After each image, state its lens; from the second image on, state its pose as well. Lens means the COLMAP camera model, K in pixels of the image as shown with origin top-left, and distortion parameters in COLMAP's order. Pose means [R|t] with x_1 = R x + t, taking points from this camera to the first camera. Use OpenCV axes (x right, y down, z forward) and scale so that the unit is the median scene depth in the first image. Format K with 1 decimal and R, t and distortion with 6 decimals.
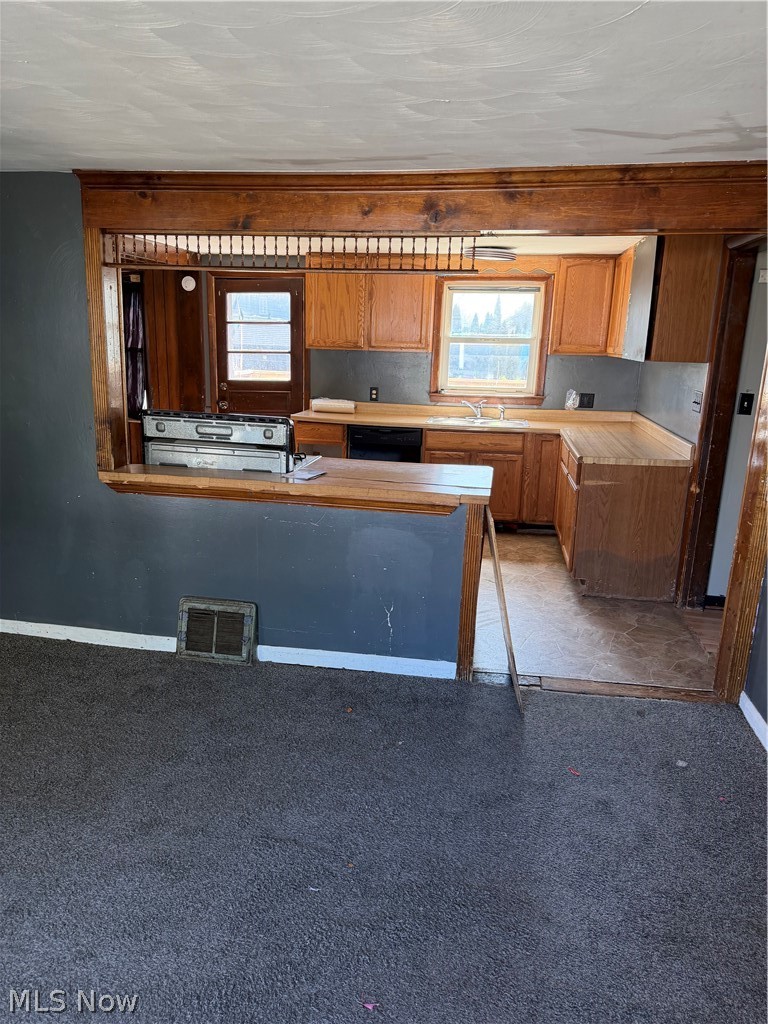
lens RADIAL K [[723.3, 0, 379.0], [0, 723.3, 519.4], [0, 0, 1]] dist [0.036671, -0.051441]
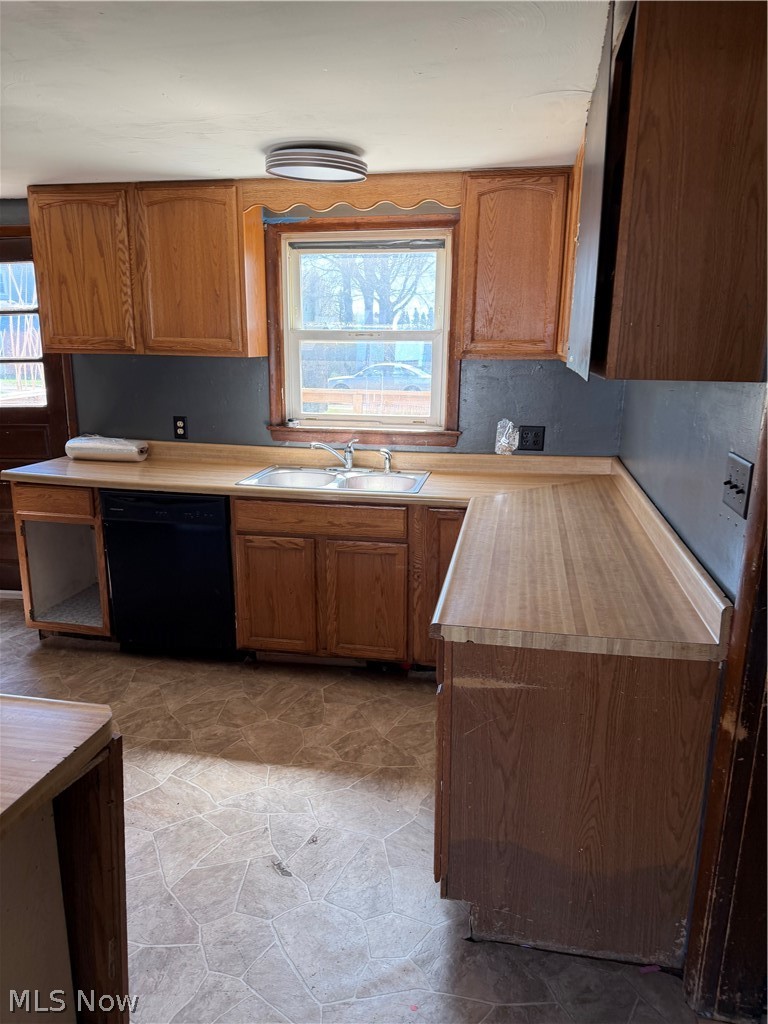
lens RADIAL K [[723.3, 0, 386.0], [0, 723.3, 514.3], [0, 0, 1]] dist [0.036671, -0.051441]
pose [[0.999672, -0.011515, -0.022891, 0.192711], [0.011331, 0.999903, -0.008137, -0.105369], [0.022983, 0.007875, 0.999705, 0.450725]]
